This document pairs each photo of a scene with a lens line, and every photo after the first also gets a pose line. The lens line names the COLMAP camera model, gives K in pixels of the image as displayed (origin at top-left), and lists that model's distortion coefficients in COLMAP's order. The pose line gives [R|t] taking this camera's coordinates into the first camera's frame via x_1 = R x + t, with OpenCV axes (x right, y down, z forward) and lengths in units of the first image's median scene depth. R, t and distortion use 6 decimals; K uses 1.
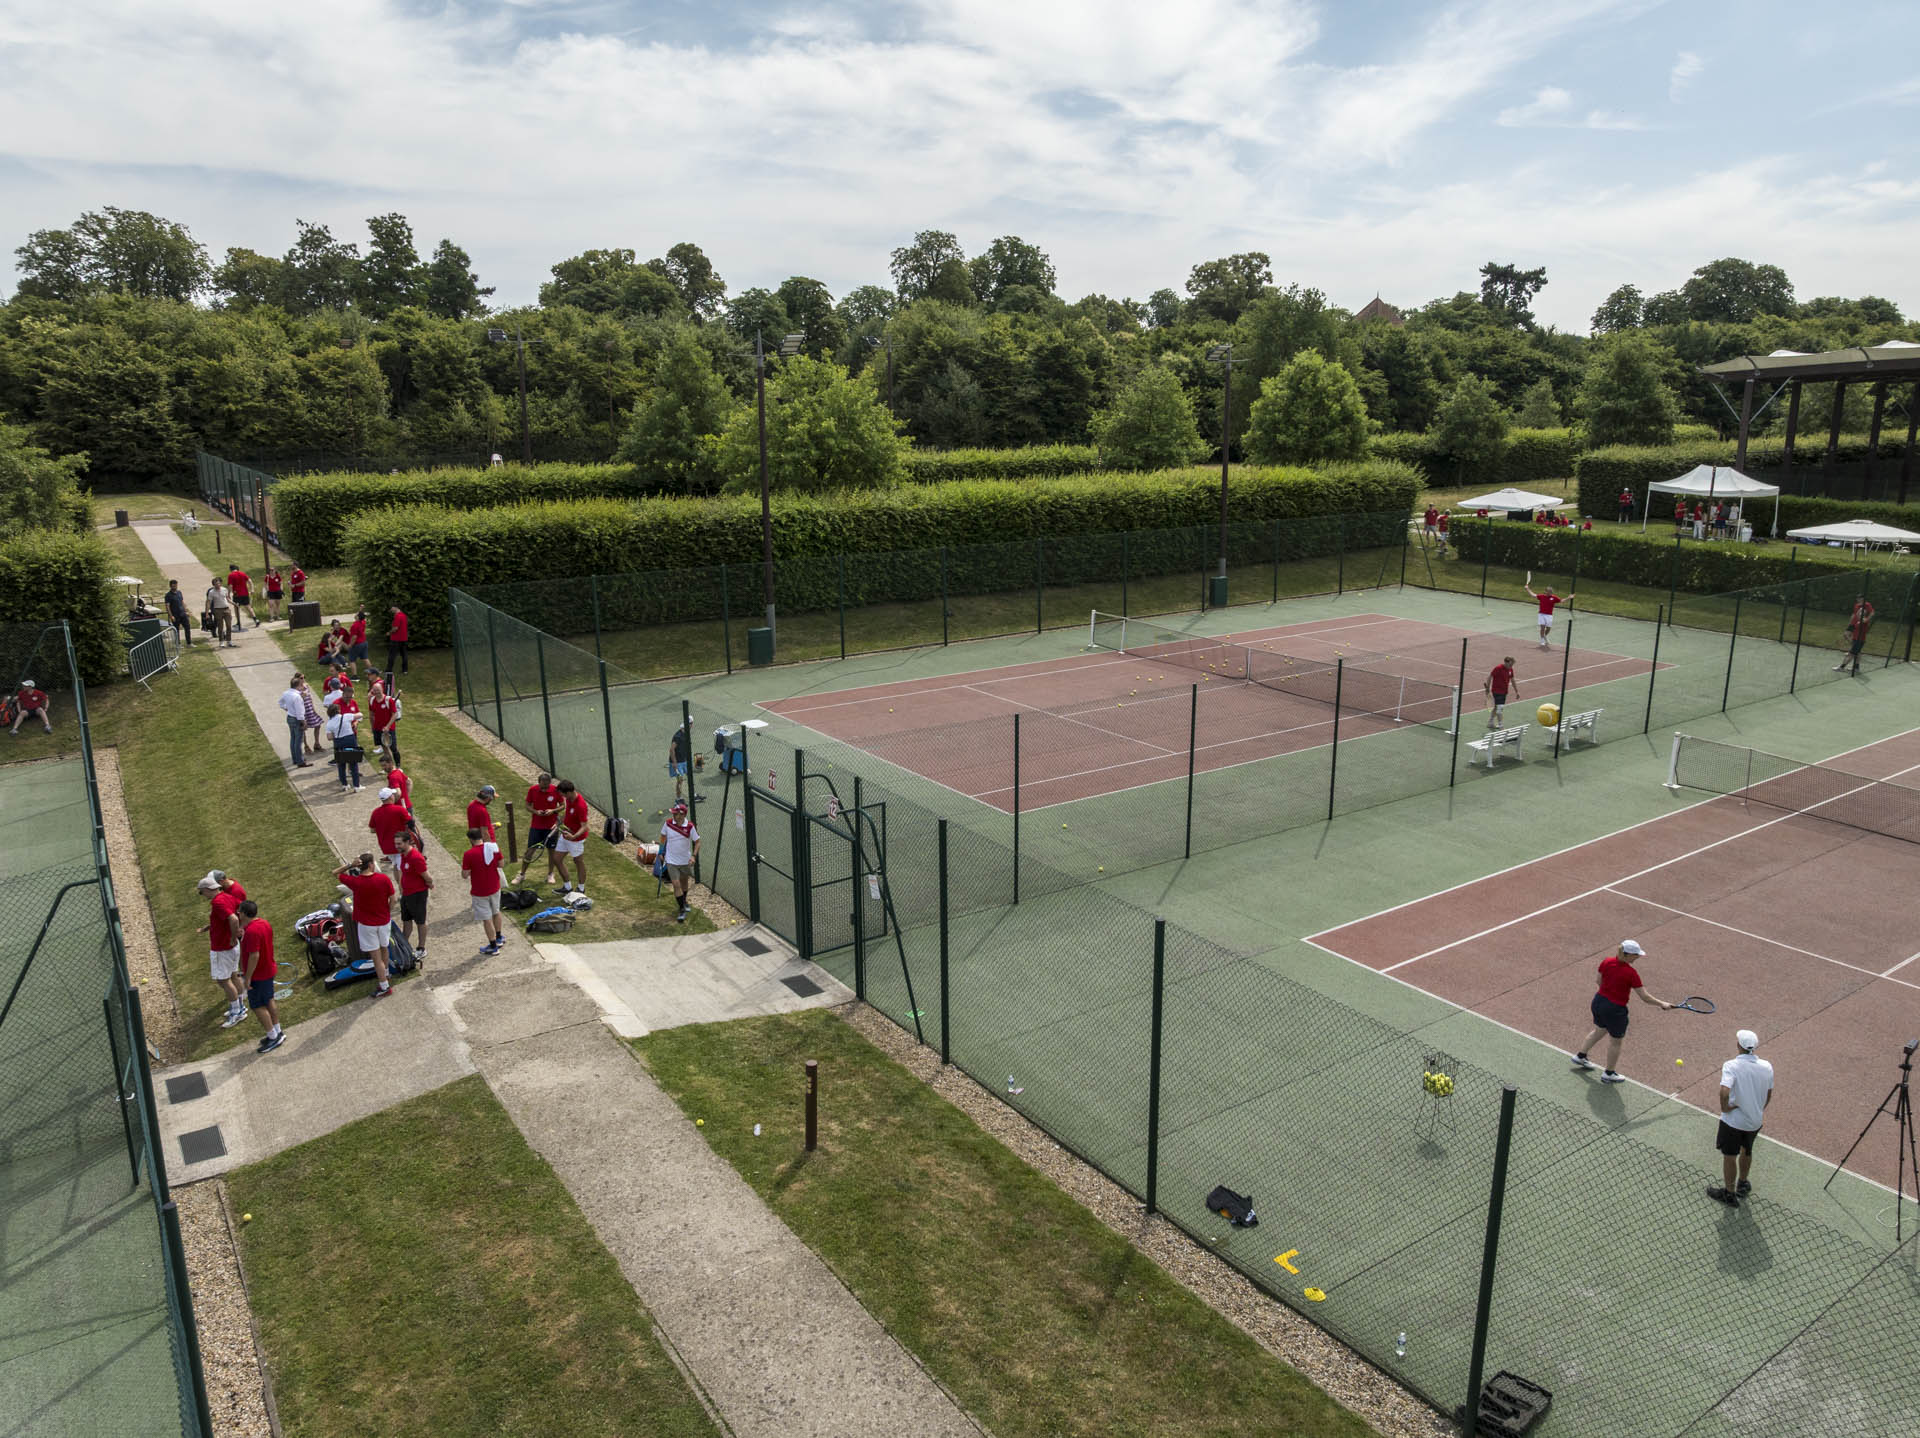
lens RADIAL K [[1352.4, 0, 963.1], [0, 1352.4, 715.9], [0, 0, 1]] dist [-0.057791, 0.029604]
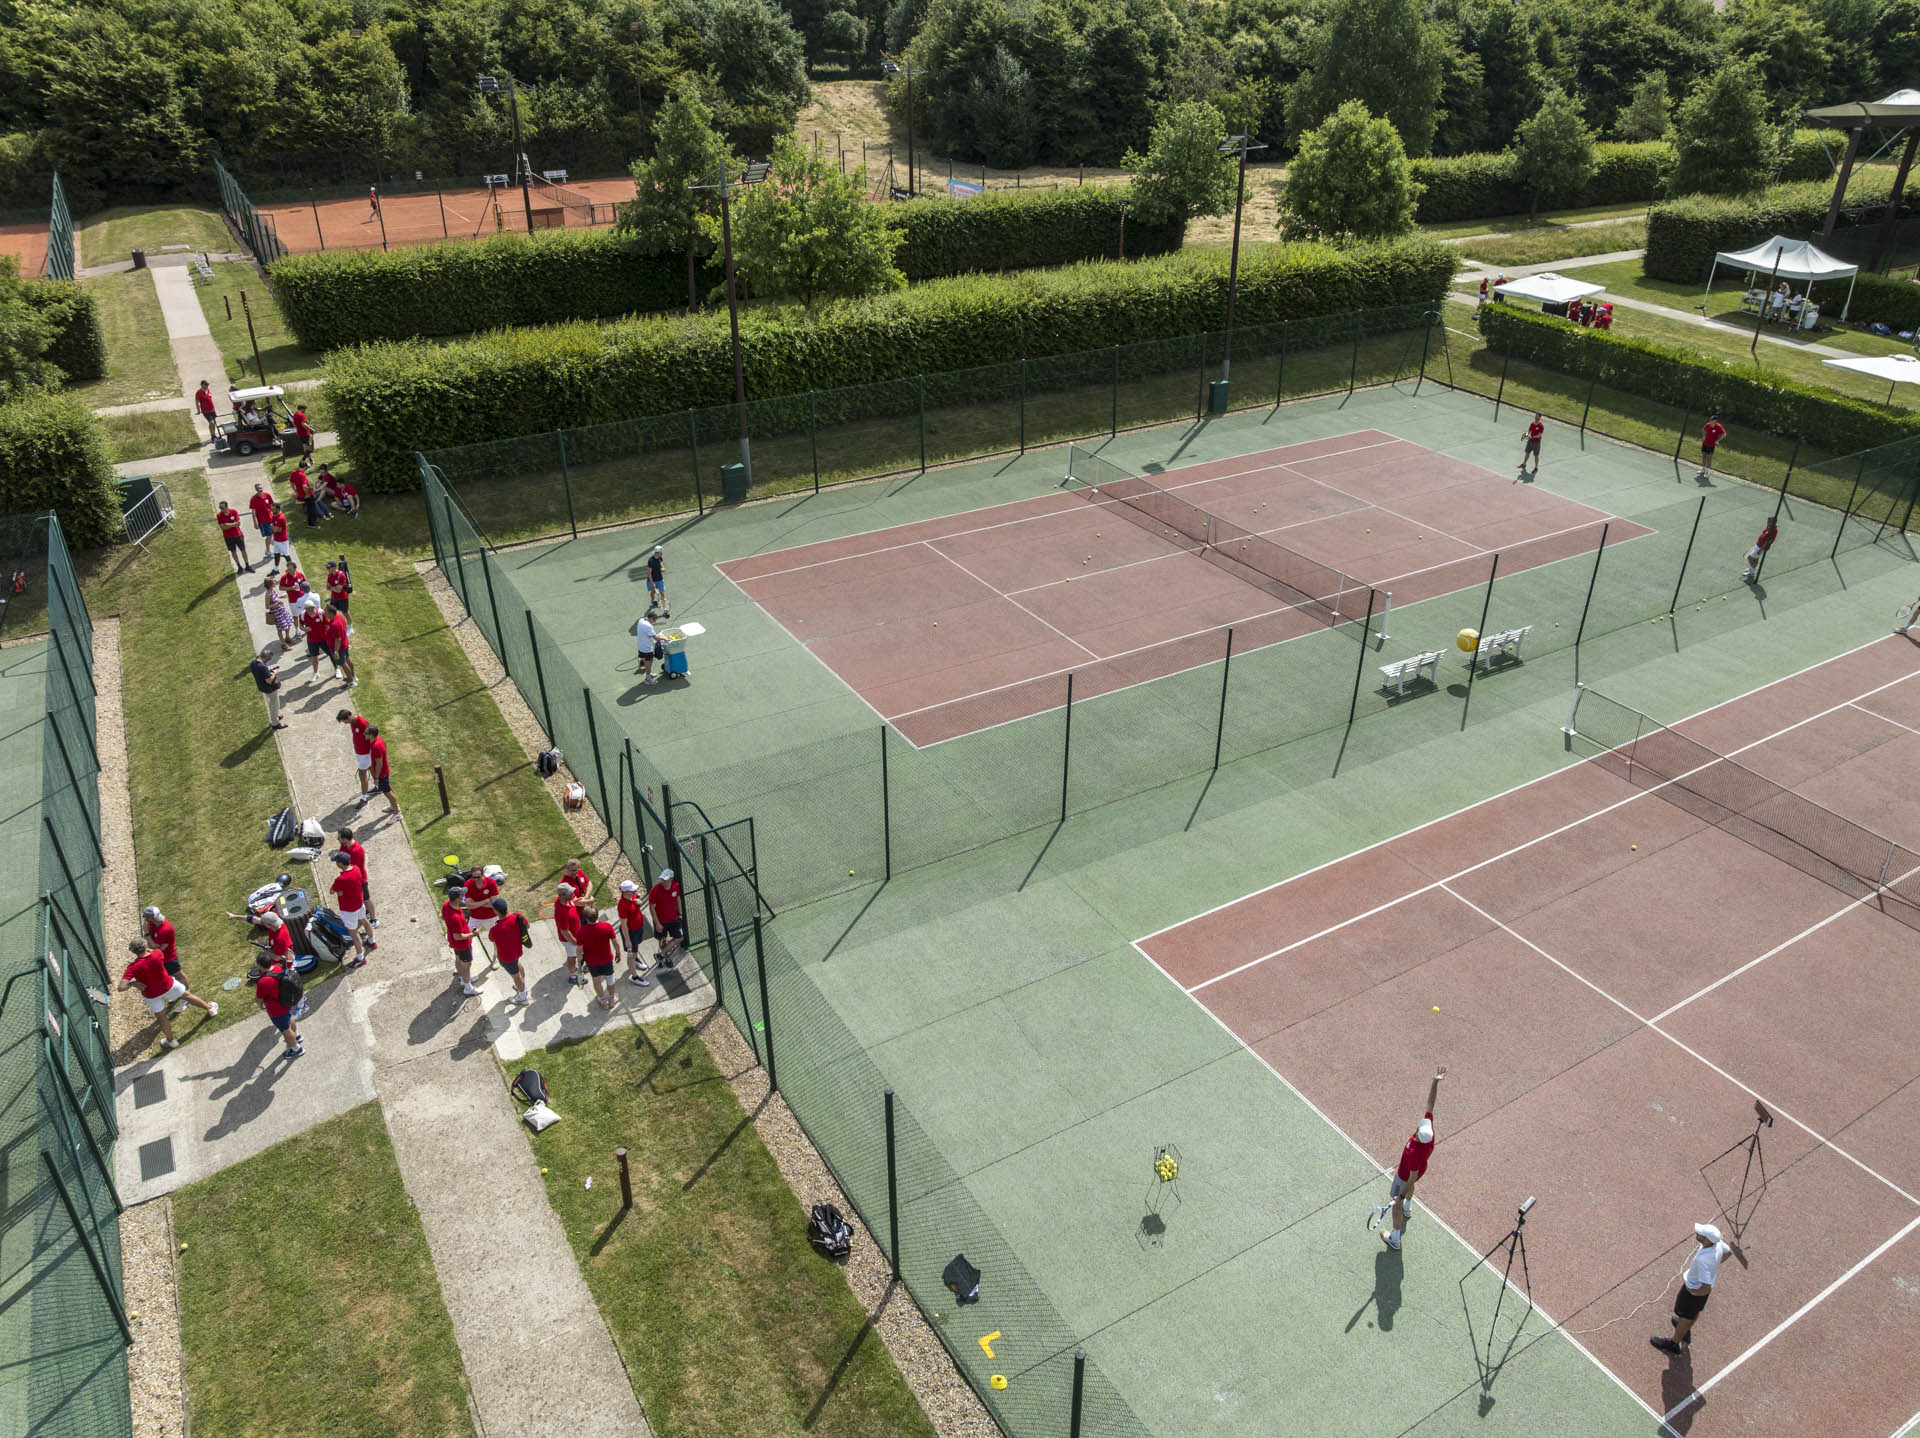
lens RADIAL K [[1352.4, 0, 963.1], [0, 1352.4, 715.9], [0, 0, 1]] dist [-0.057791, 0.029604]
pose [[0.997753, 0.037969, -0.055204, 0.051731], [-0.022108, 0.964351, 0.263700, -0.093552], [0.063249, -0.261887, 0.963024, -0.008370]]
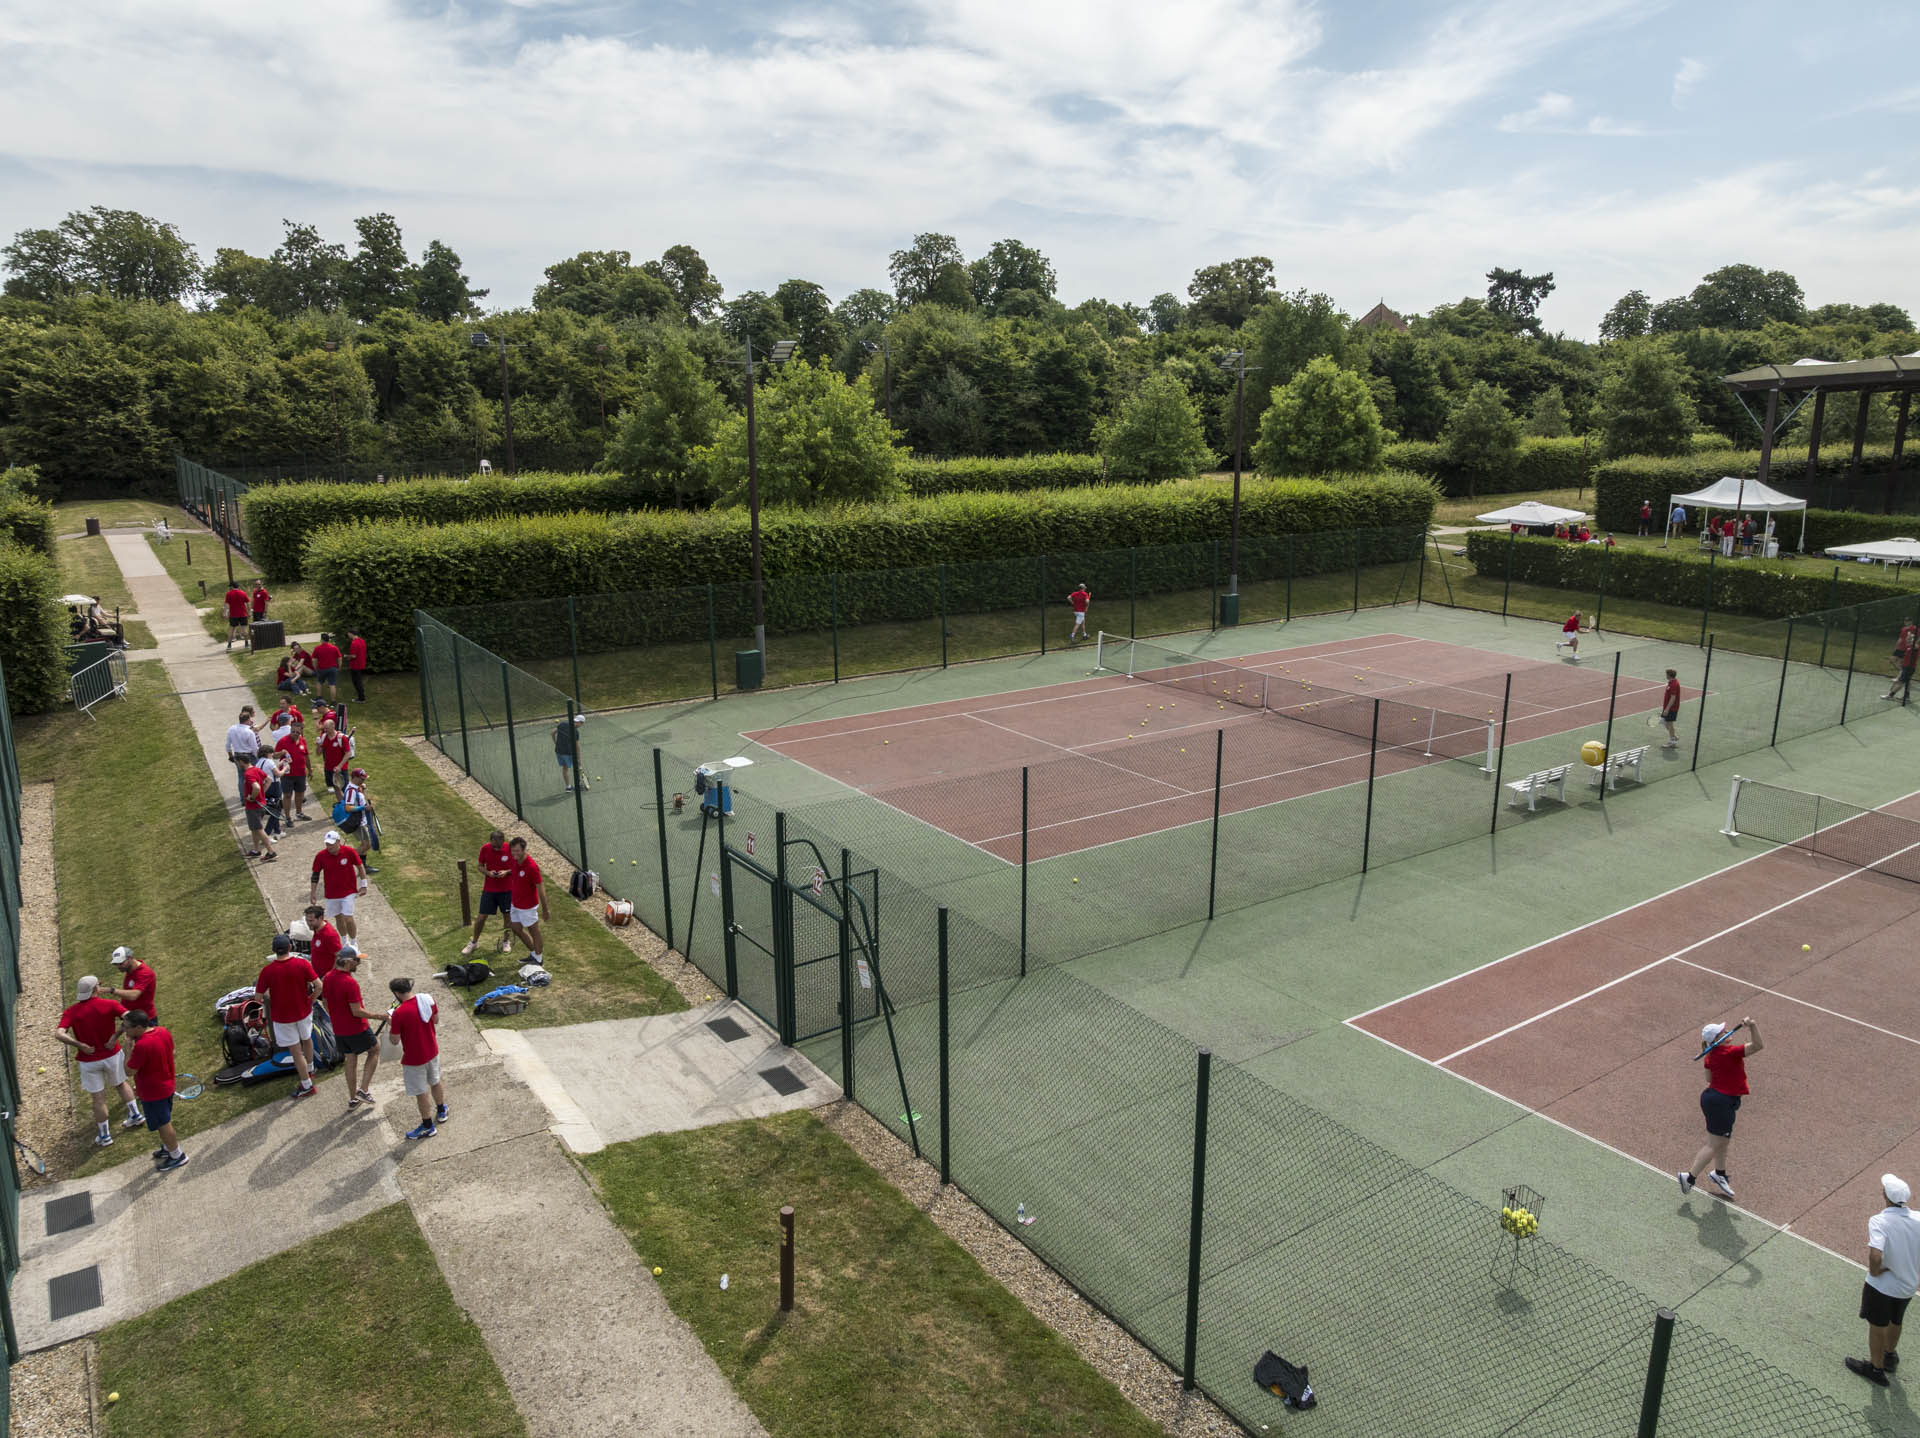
lens RADIAL K [[1352.4, 0, 963.1], [0, 1352.4, 715.9], [0, 0, 1]] dist [-0.057791, 0.029604]
pose [[0.999994, 0.003065, 0.001794, -0.001021], [-0.003060, 0.999992, -0.002465, -0.010559], [-0.001801, 0.002459, 0.999995, 0.033006]]
